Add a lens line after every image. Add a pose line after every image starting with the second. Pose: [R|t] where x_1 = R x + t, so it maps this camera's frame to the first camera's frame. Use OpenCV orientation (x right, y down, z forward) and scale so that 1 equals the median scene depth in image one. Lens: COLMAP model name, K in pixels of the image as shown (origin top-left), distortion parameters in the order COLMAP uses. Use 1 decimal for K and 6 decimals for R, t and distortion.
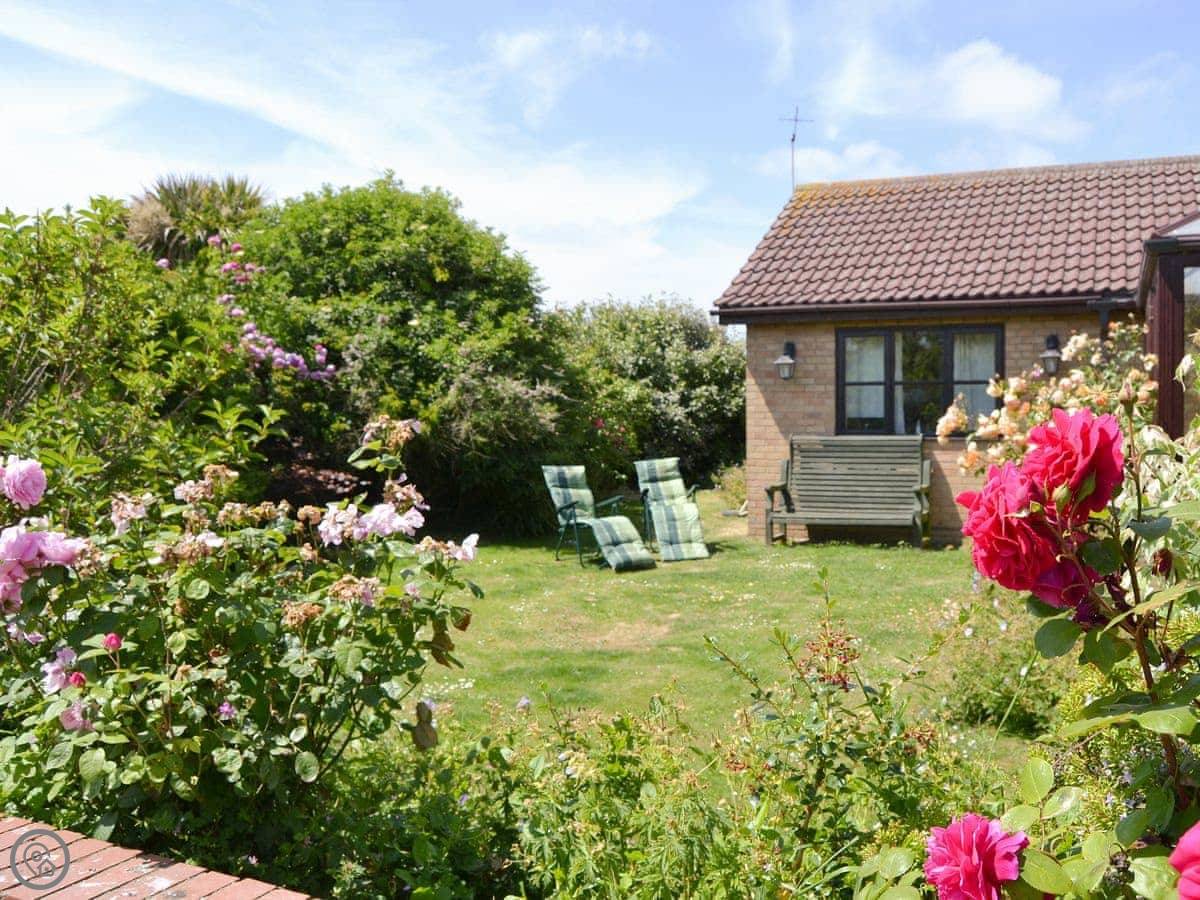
lens RADIAL K [[1213.4, 0, 600.0], [0, 1213.4, 450.0], [0, 0, 1]] dist [-0.015591, -0.004208]
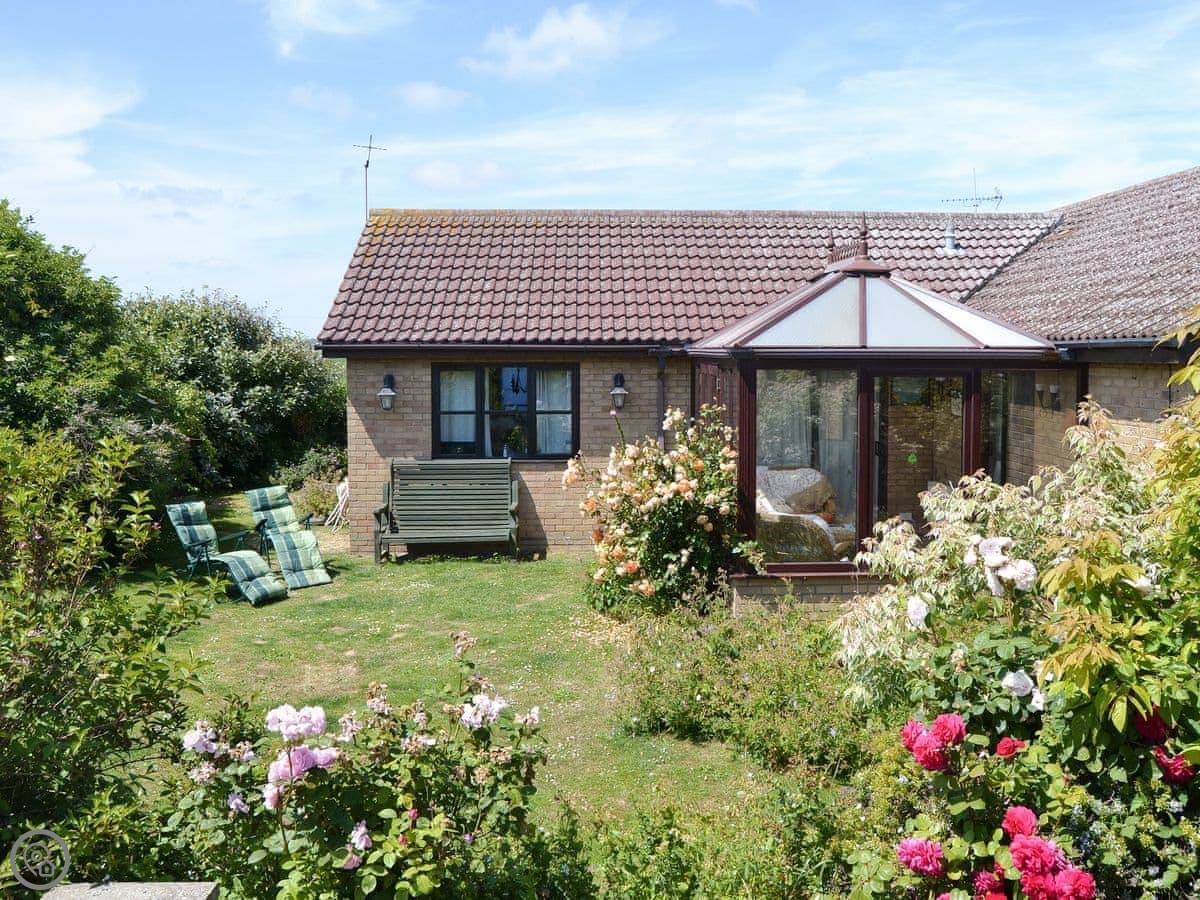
lens RADIAL K [[1352.8, 0, 600.0], [0, 1352.8, 450.0], [0, 0, 1]] dist [-0.083580, -0.000693]
pose [[0.901594, -0.041692, 0.430569, -0.197285], [0.013791, 0.997609, 0.067719, -0.101964], [-0.432363, -0.055117, 0.900014, -0.170100]]
